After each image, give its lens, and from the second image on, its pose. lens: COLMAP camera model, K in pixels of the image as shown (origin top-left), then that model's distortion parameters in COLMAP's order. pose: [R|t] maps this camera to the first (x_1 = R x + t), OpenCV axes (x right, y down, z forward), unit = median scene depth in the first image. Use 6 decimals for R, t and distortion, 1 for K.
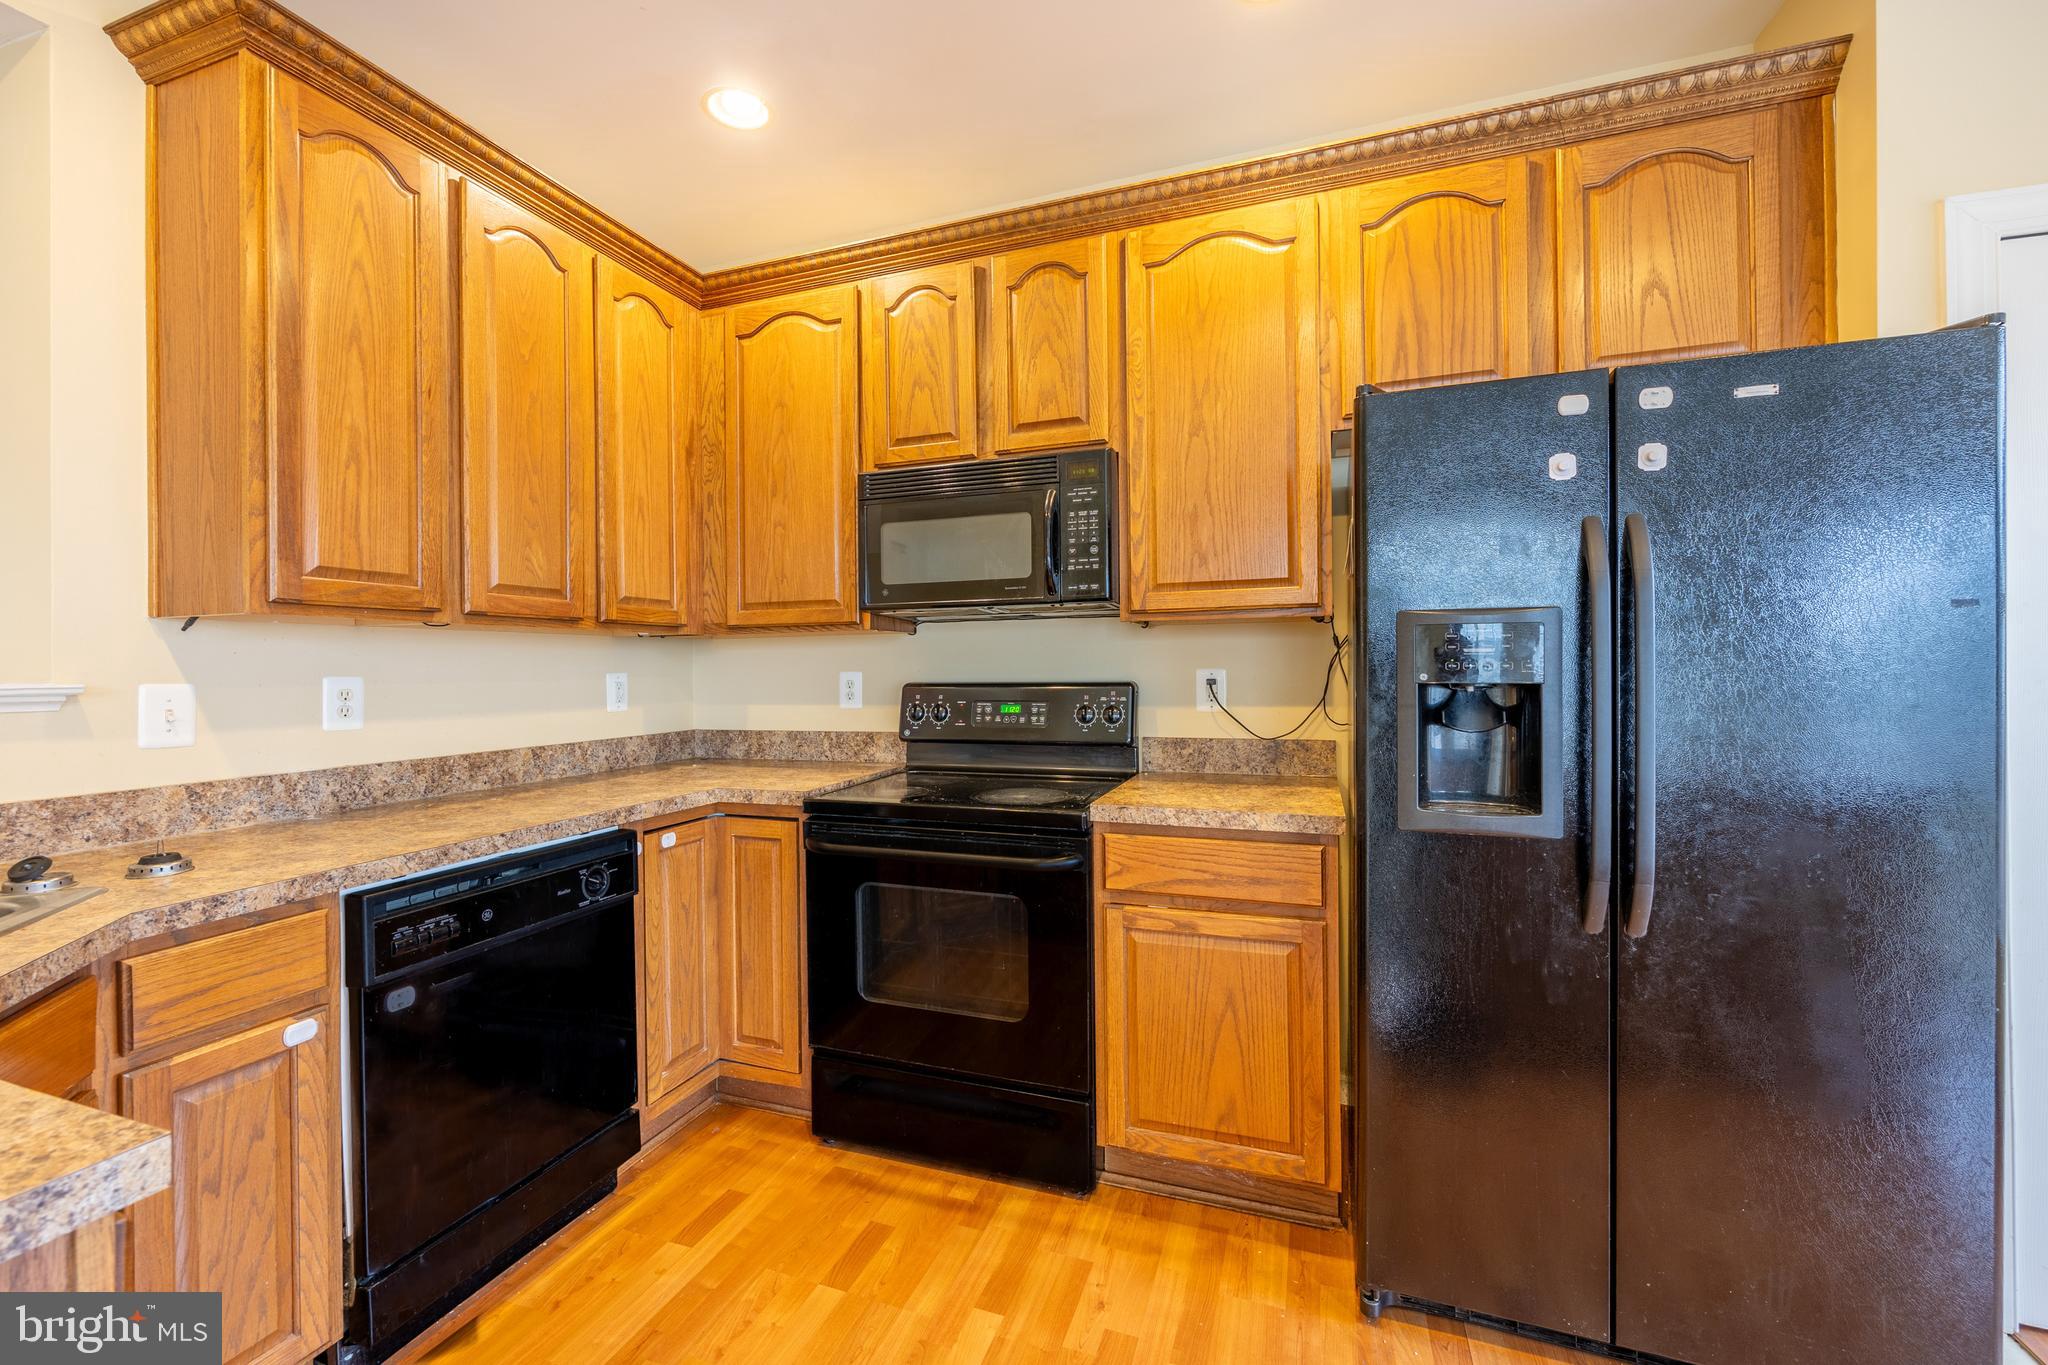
lens RADIAL K [[830.6, 0, 1006.9], [0, 830.6, 664.3], [0, 0, 1]] dist [0.000261, 0.000161]
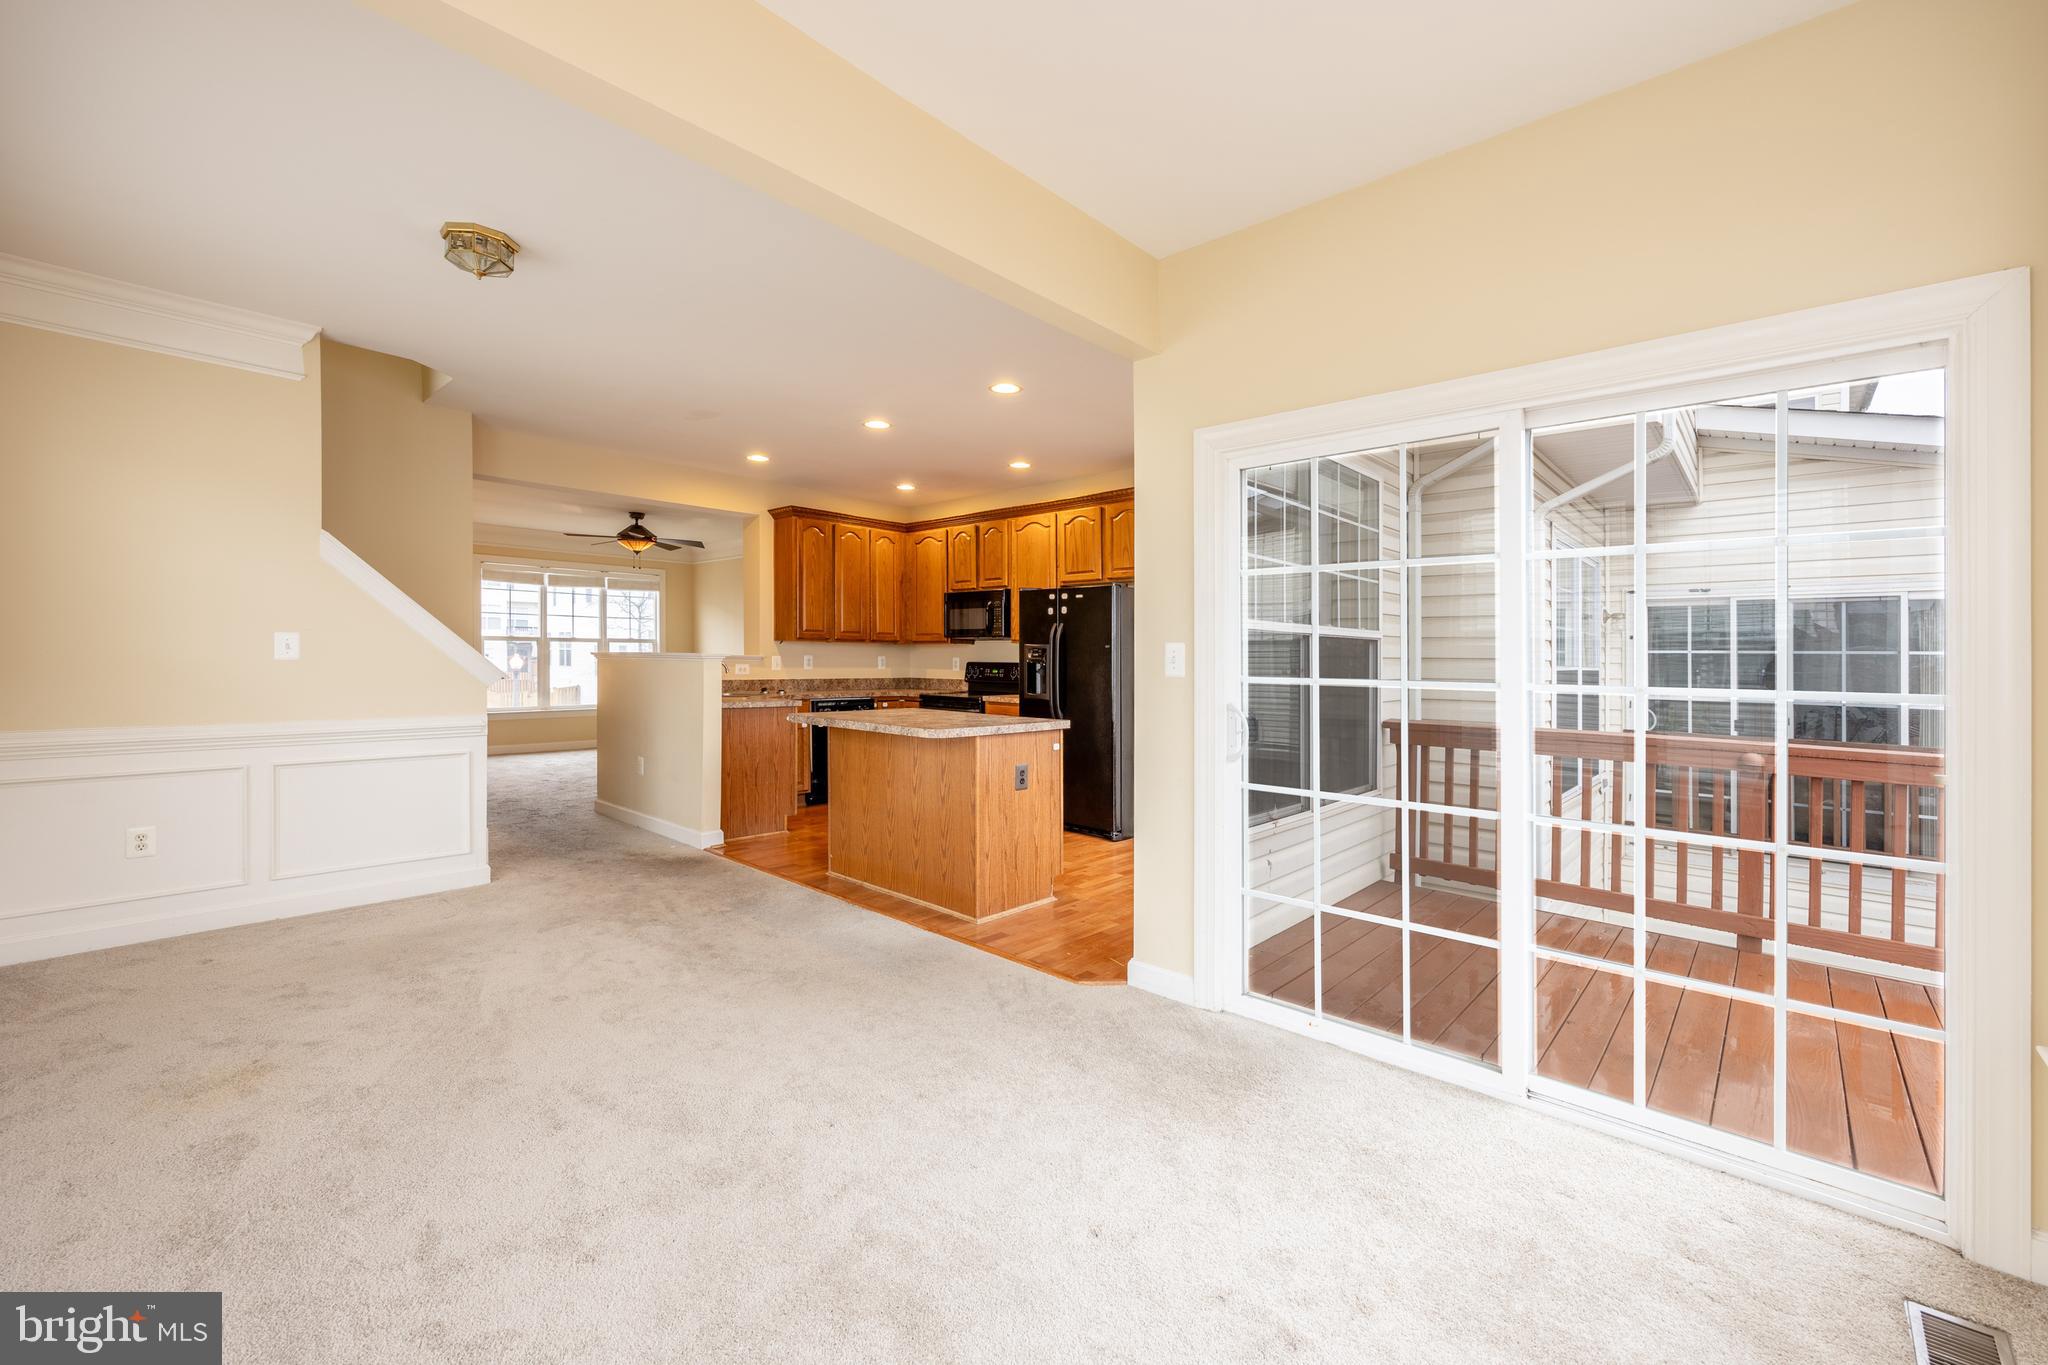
lens RADIAL K [[814.8, 0, 1025.2], [0, 814.8, 722.5], [0, 0, 1]] dist [0.000089, 0.000016]
pose [[0.924281, 0.052764, -0.378049, 1.464709], [-0.021396, 0.996005, 0.086700, -0.021625], [0.381113, -0.072047, 0.921717, -1.974371]]
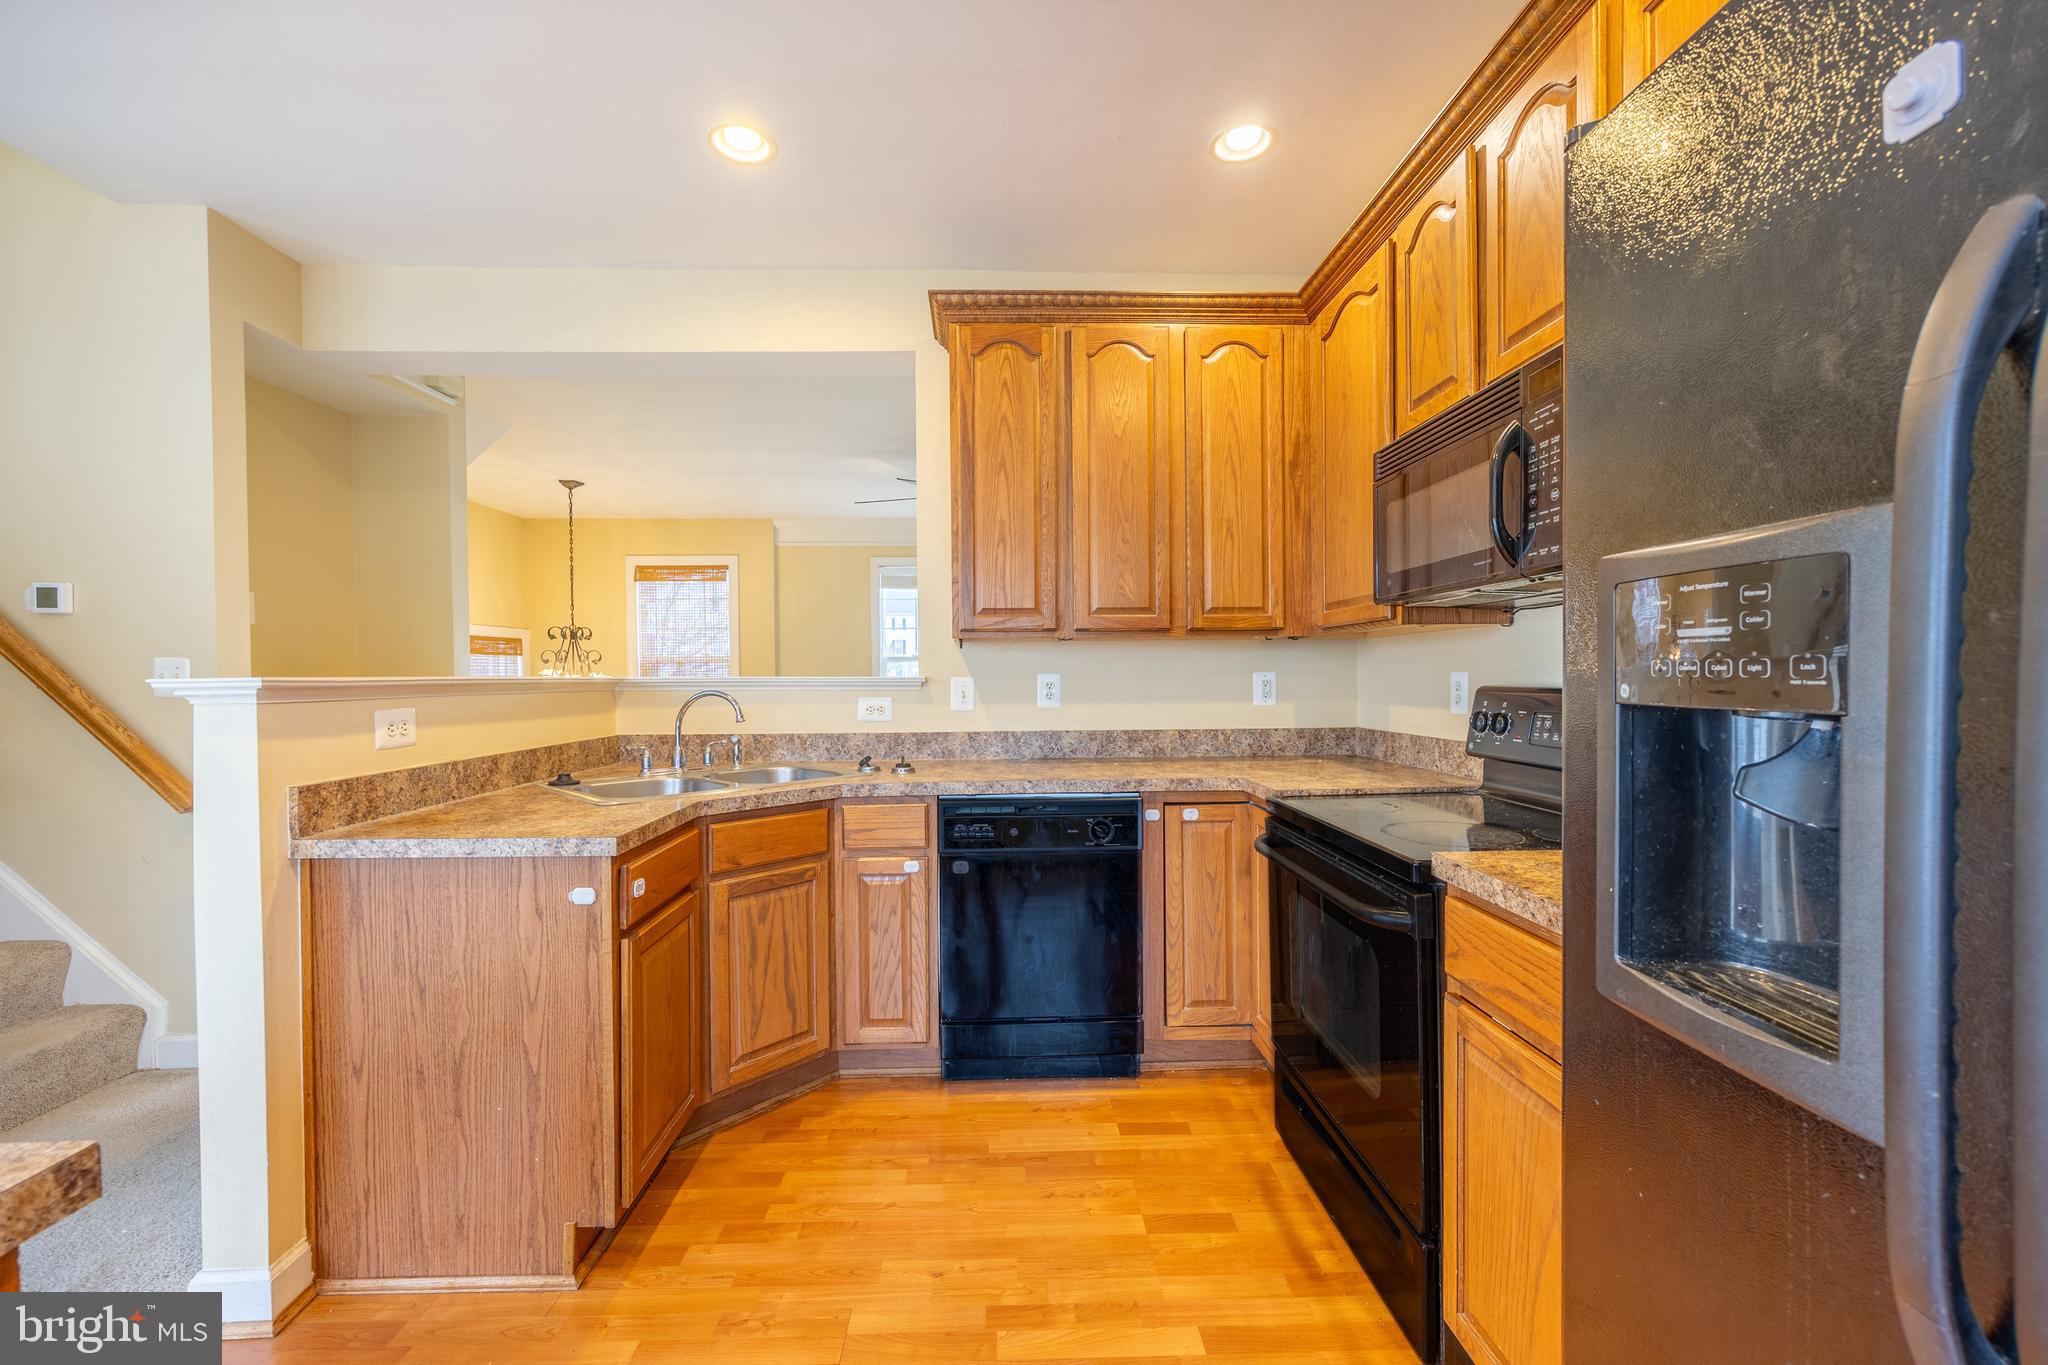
lens RADIAL K [[816.3, 0, 1024.0], [0, 816.3, 682.5], [0, 0, 1]] dist [-0.000344, 0.000088]
pose [[0.371306, 0.017378, -0.928348, 0.588488], [0.007433, 0.999737, 0.021688, -0.002209], [0.928481, -0.014953, 0.371080, 0.361731]]
